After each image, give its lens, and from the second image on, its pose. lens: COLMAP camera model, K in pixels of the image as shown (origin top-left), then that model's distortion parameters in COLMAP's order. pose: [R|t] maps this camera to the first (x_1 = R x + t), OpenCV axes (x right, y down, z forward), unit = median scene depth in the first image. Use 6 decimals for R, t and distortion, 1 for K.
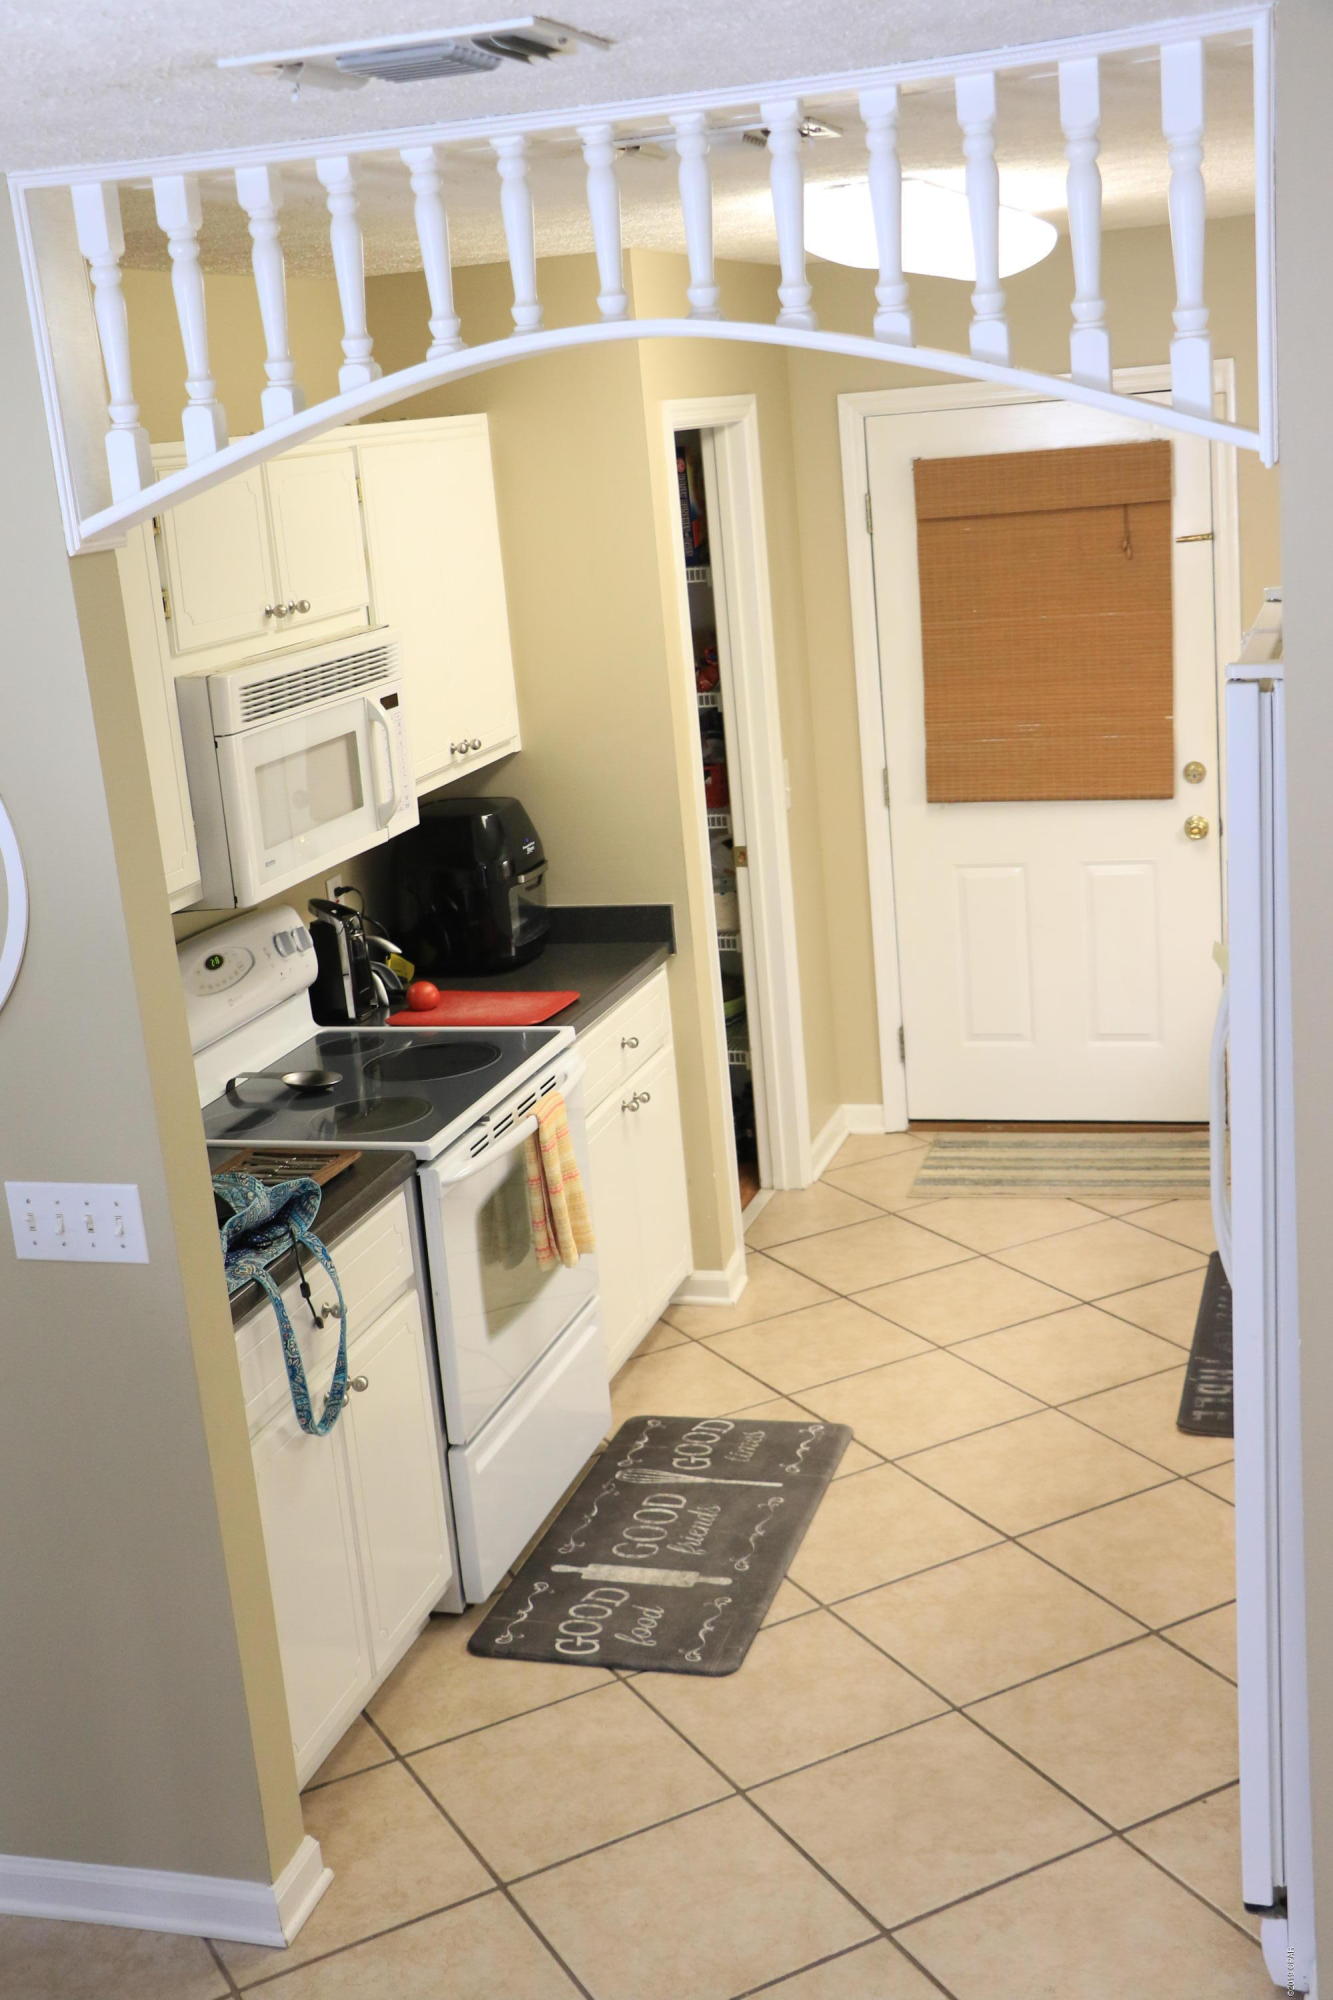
lens RADIAL K [[2336.4, 0, 666.5], [0, 2336.4, 1000.0], [0, 0, 1]] dist [-0.016332, -0.003531]
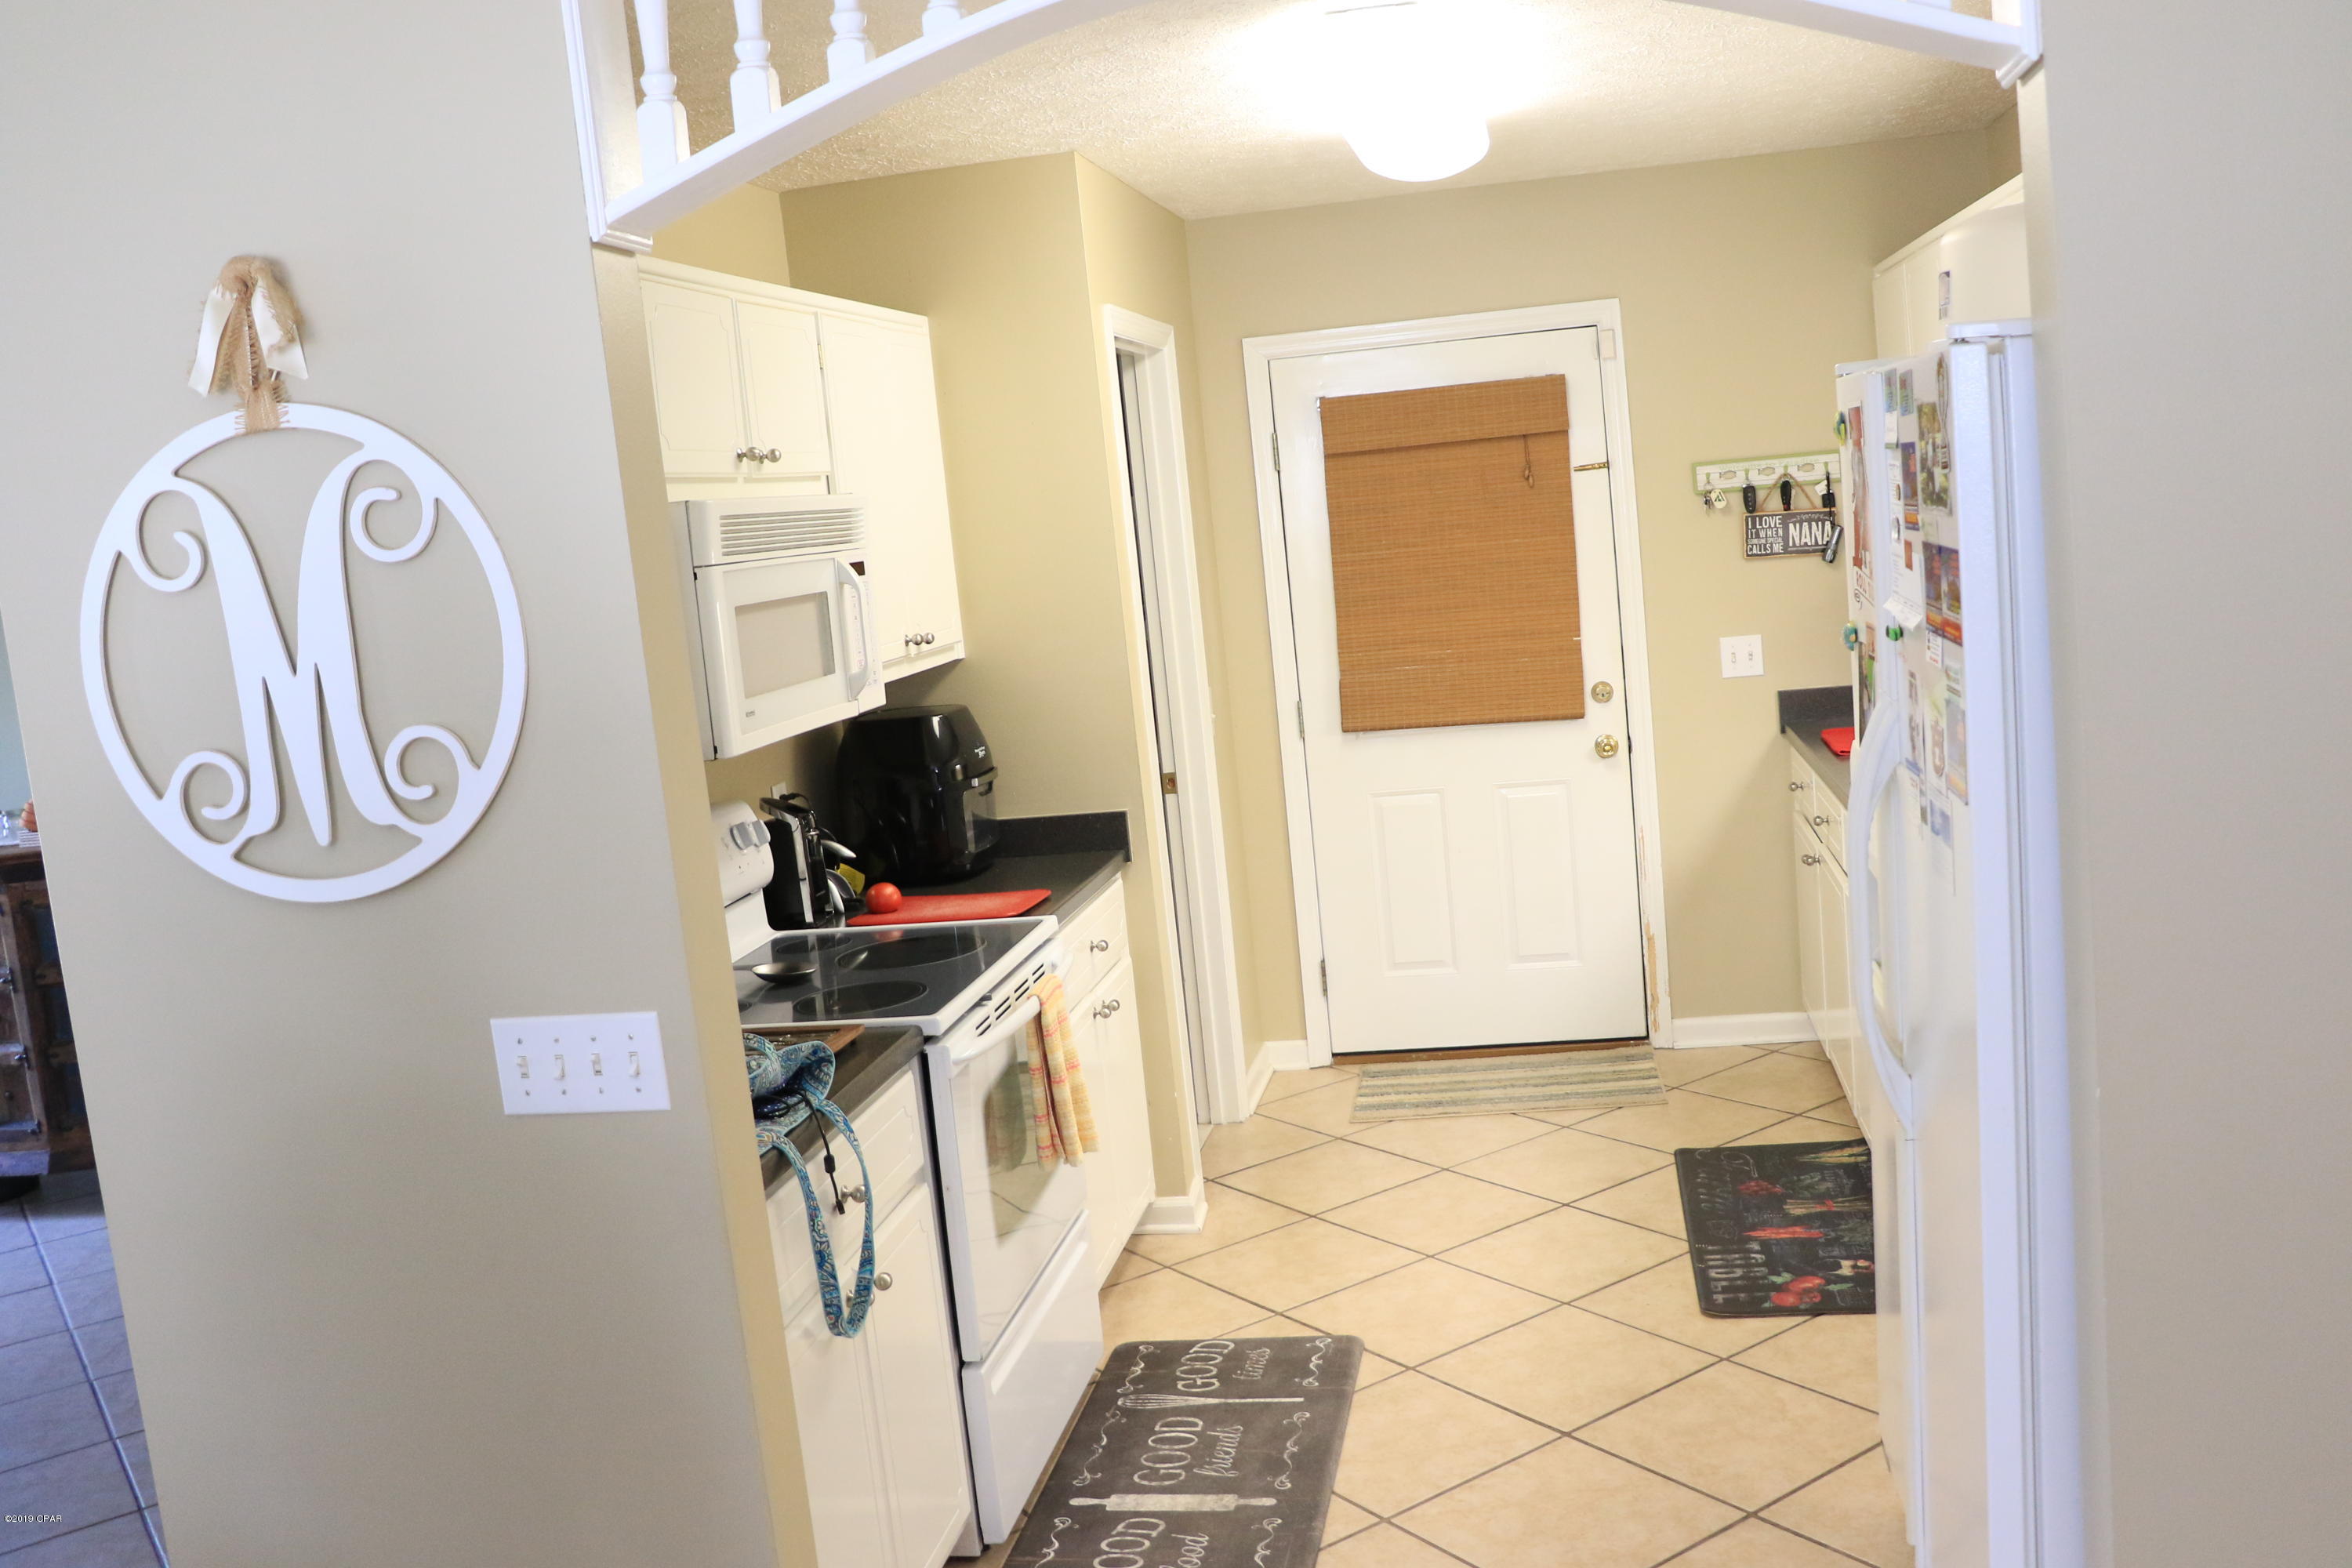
lens RADIAL K [[2065.4, 0, 1176.0], [0, 2065.4, 784.0], [0, 0, 1]] dist [-0.139279, 0.120115]
pose [[0.992991, -0.026960, 0.115078, -0.083240], [0.042024, 0.990550, -0.130556, 0.067064], [-0.110470, 0.134477, 0.984740, 0.171388]]
